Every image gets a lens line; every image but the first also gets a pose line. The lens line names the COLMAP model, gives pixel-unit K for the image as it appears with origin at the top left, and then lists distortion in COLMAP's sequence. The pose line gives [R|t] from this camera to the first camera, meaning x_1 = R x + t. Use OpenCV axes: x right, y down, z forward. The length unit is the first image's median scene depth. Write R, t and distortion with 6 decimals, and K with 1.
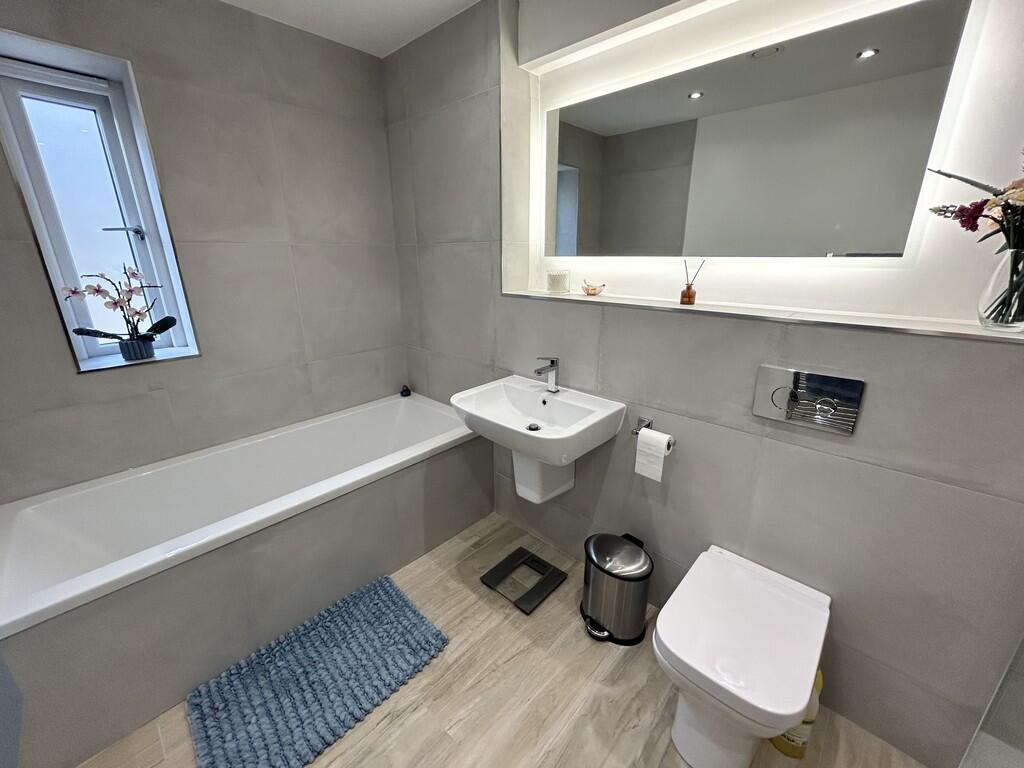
lens RADIAL K [[409.0, 0, 513.2], [0, 409.0, 383.7], [0, 0, 1]] dist [0.003201, -0.000579]
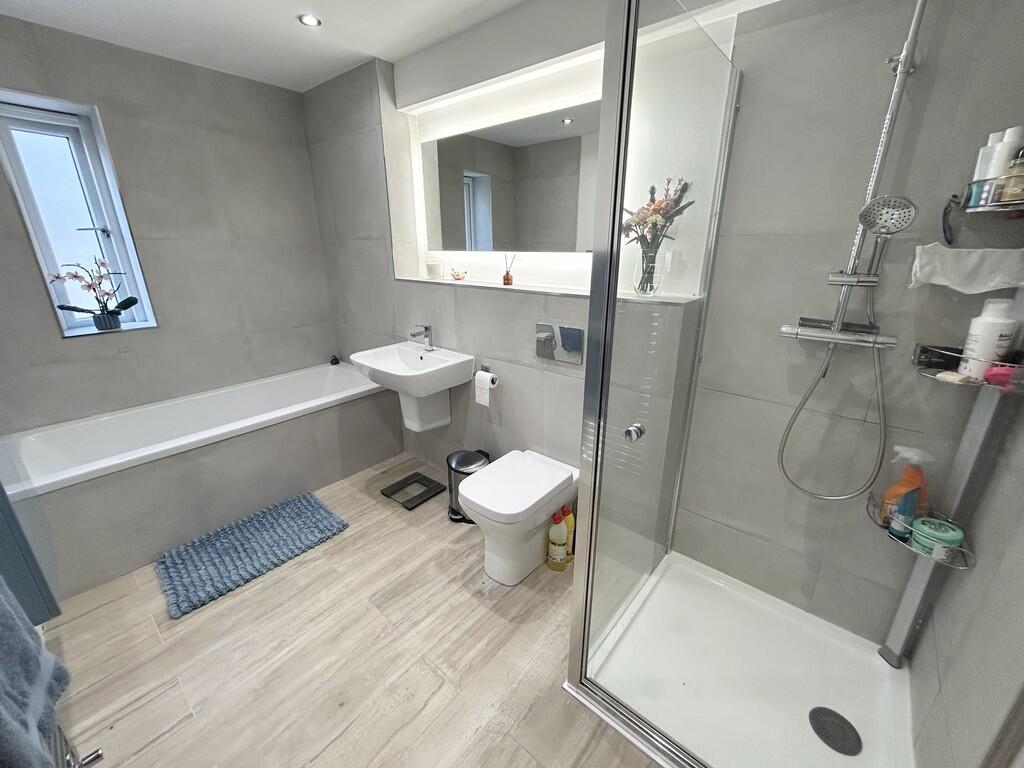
lens RADIAL K [[409.0, 0, 511.6], [0, 409.0, 383.4], [0, 0, 1]] dist [0.003201, -0.000579]
pose [[0.998404, -0.015174, 0.054390, 0.305828], [0.014189, 0.999729, 0.018463, 0.110820], [-0.054655, -0.017662, 0.998349, -0.392437]]
